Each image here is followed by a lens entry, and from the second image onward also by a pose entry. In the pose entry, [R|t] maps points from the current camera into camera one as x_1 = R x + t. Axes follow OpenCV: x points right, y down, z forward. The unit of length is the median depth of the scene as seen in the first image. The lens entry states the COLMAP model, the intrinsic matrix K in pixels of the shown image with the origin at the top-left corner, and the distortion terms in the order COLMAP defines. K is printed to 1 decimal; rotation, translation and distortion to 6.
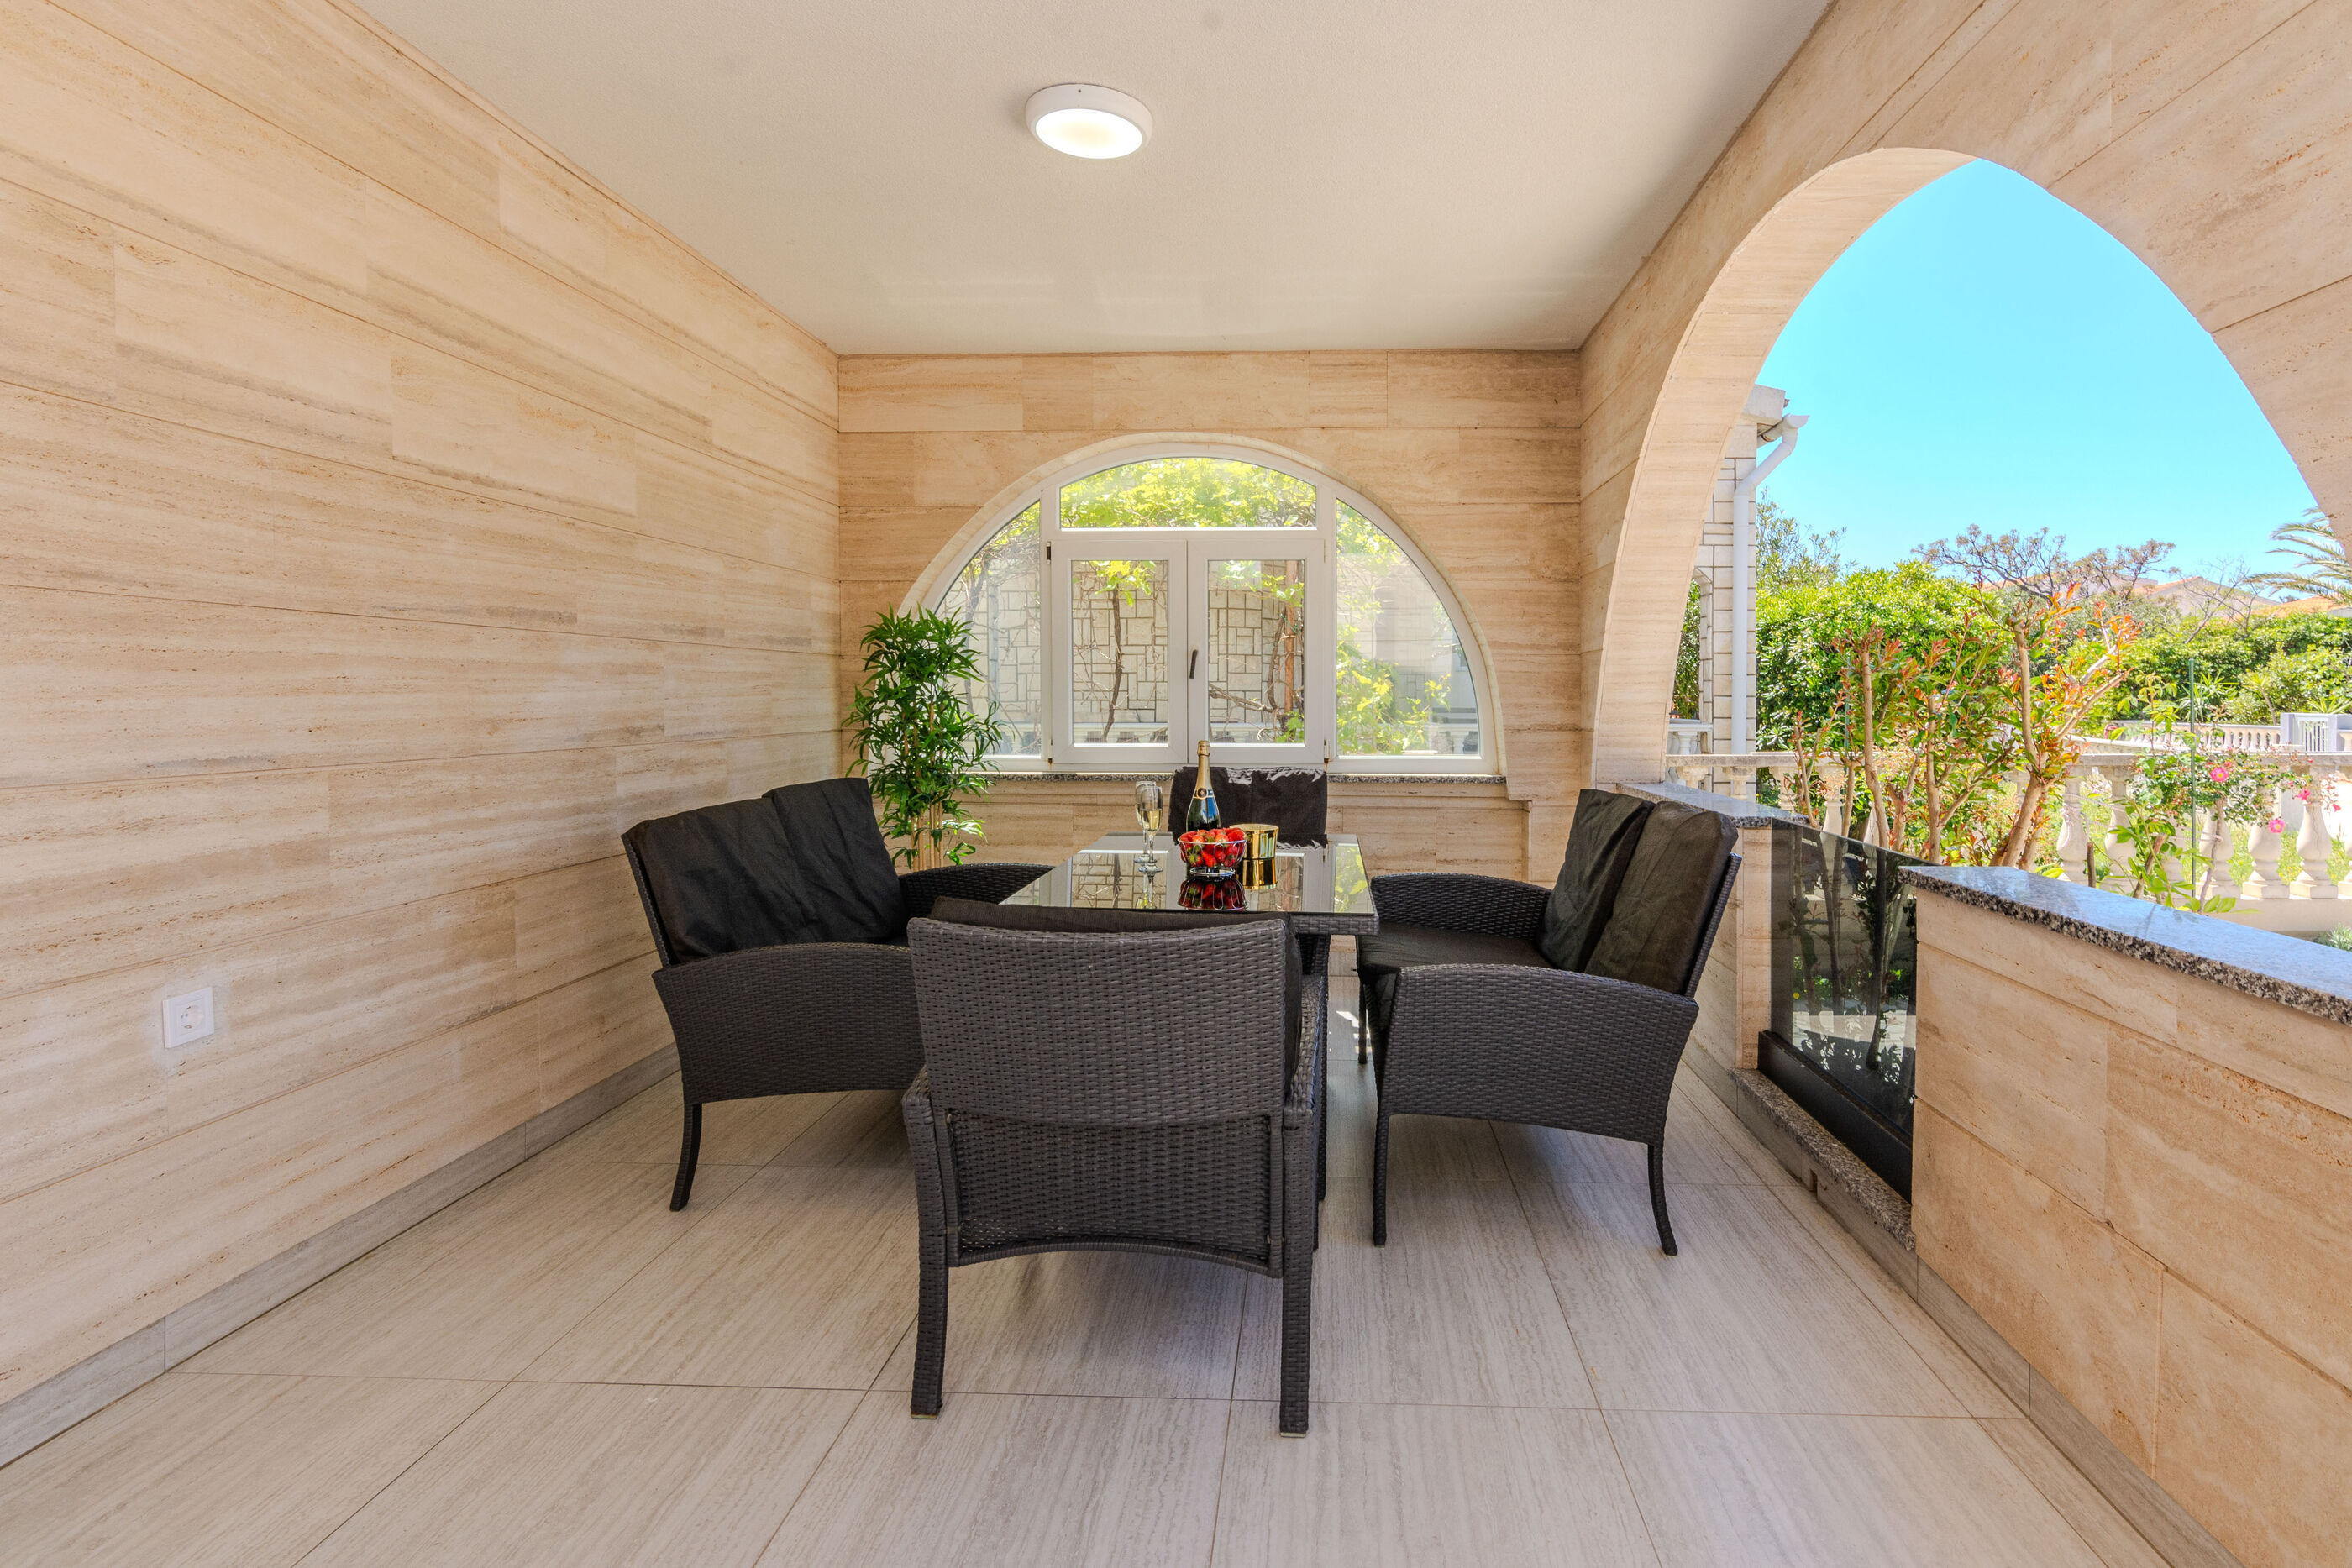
lens RADIAL K [[1084.9, 0, 1177.1], [0, 1084.9, 753.4], [0, 0, 1]] dist [-0.000066, 0.000244]
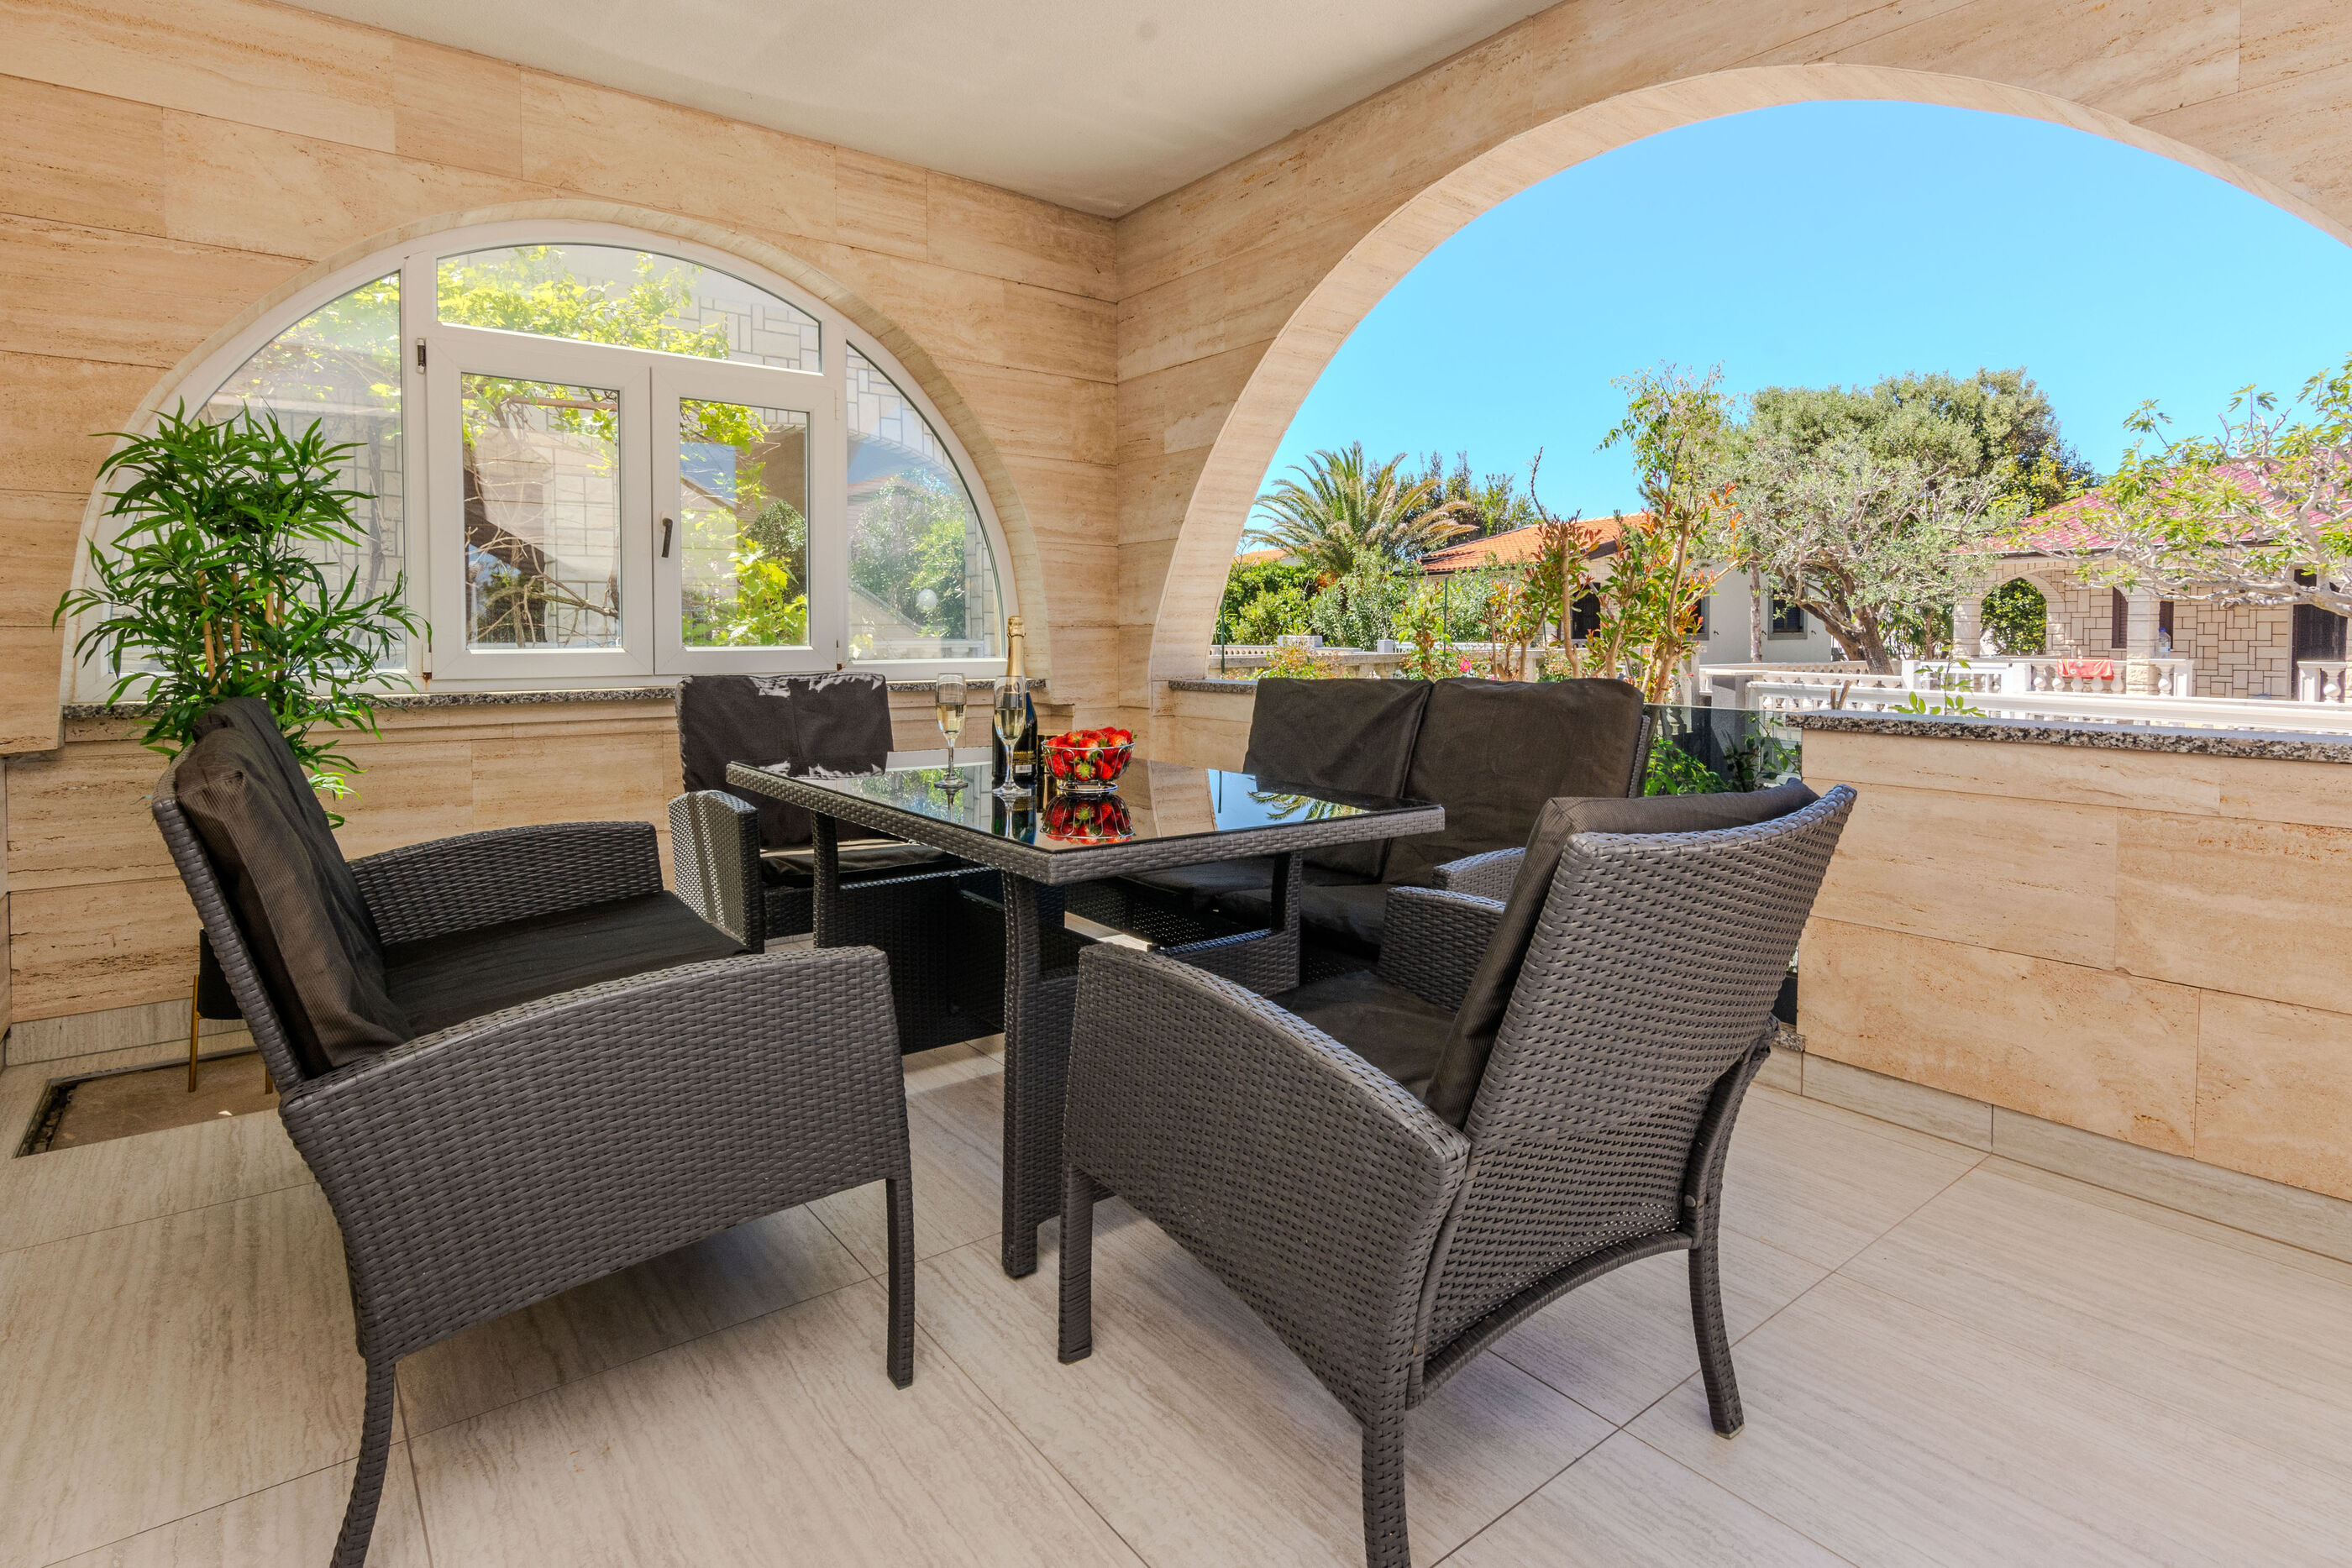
lens RADIAL K [[1171.1, 0, 1181.4], [0, 1171.1, 682.7], [0, 0, 1]] dist [-0.000370, 0.000314]
pose [[0.770993, -0.028995, 0.636184, -0.237152], [0.027401, 0.999548, 0.012348, 0.016002], [-0.636254, 0.007912, 0.771439, 0.185435]]
